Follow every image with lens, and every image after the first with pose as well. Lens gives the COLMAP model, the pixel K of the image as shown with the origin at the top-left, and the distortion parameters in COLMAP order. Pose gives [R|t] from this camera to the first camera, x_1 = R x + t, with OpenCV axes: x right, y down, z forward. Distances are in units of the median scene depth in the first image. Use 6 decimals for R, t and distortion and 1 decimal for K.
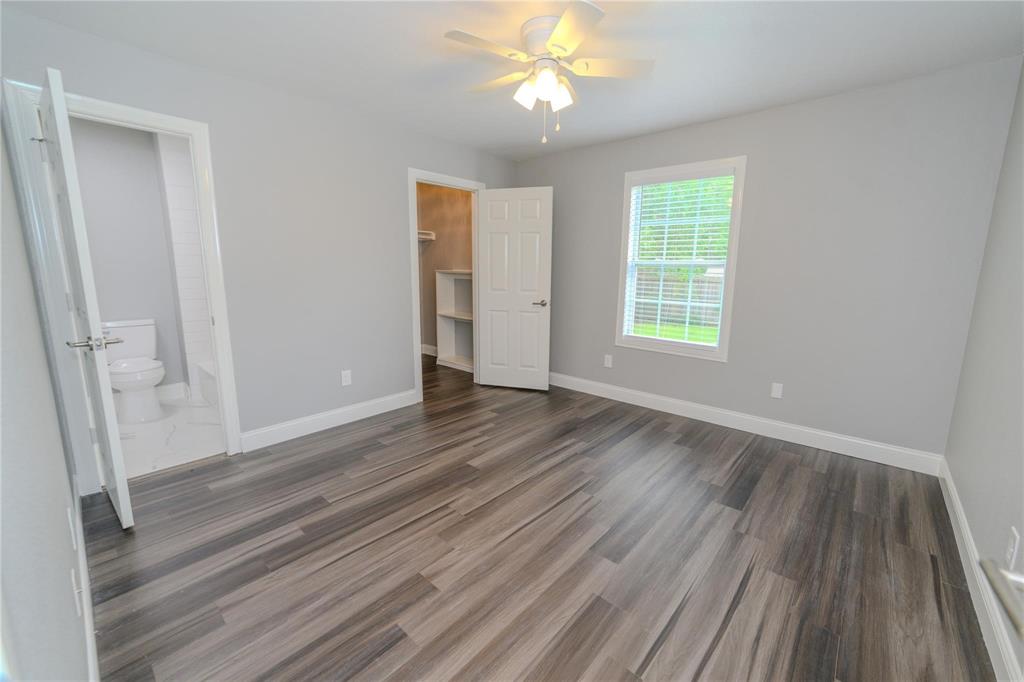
lens RADIAL K [[406.4, 0, 521.9], [0, 406.4, 336.8], [0, 0, 1]] dist [-0.011859, 0.003496]
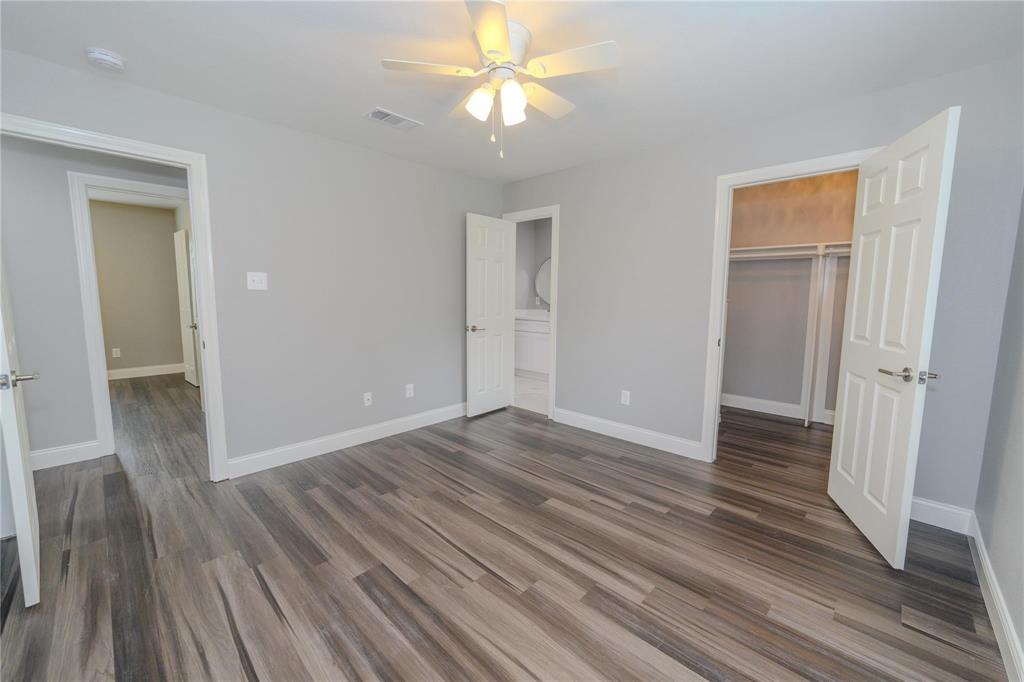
lens RADIAL K [[406.4, 0, 513.2], [0, 406.4, 339.3], [0, 0, 1]] dist [-0.011859, 0.003496]
pose [[-0.044536, 0.102651, -0.993720, 0.858330], [-0.172365, 0.979000, 0.108856, -0.156694], [0.984026, 0.176131, -0.025908, 0.964203]]
